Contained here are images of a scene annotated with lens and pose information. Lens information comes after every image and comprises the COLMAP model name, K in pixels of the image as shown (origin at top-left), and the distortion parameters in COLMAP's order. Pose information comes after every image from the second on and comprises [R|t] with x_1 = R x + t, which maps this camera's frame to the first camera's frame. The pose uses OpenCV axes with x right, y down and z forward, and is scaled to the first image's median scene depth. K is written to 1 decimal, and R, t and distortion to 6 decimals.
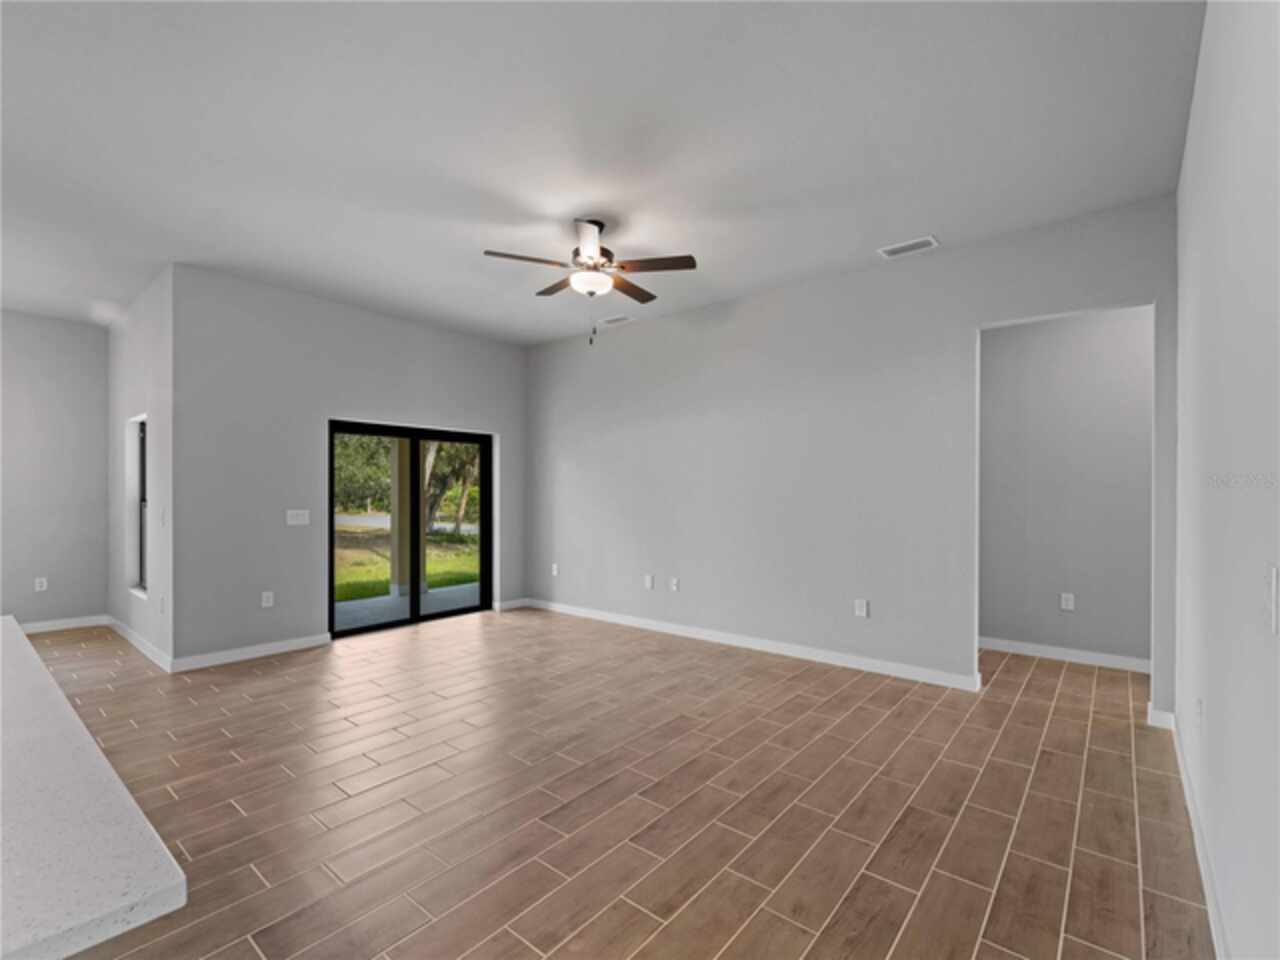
lens RADIAL K [[586.4, 0, 641.7], [0, 586.4, 490.5], [0, 0, 1]] dist [-0.000539, 0.000287]
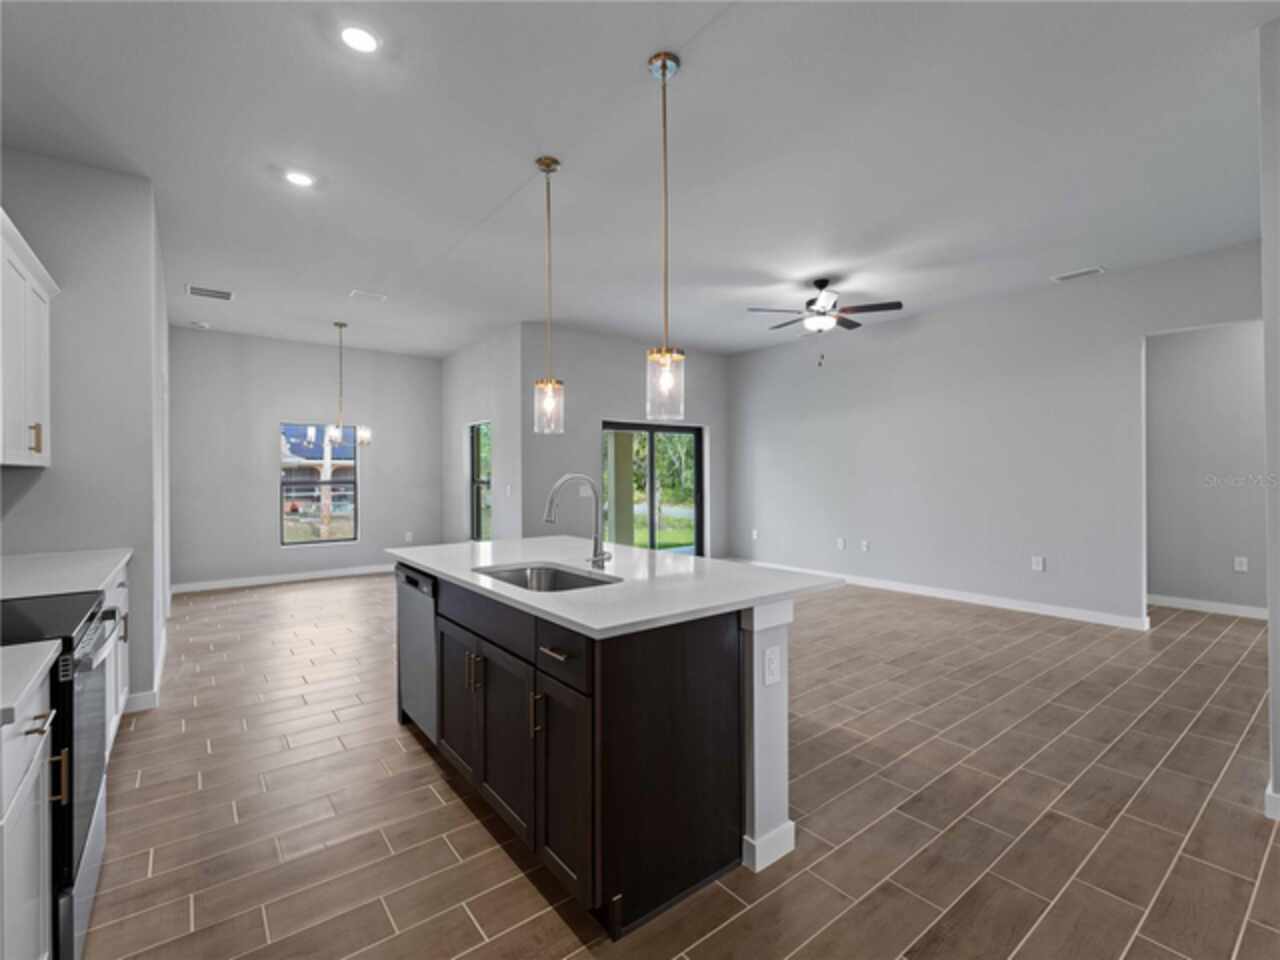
lens RADIAL K [[585.9, 0, 632.4], [0, 585.9, 468.7], [0, 0, 1]] dist [-0.001098, -0.000268]
pose [[0.973576, -0.008368, -0.228210, -0.202486], [0.007647, 0.999963, -0.004043, -0.001663], [0.228235, 0.002191, 0.973604, -0.462733]]
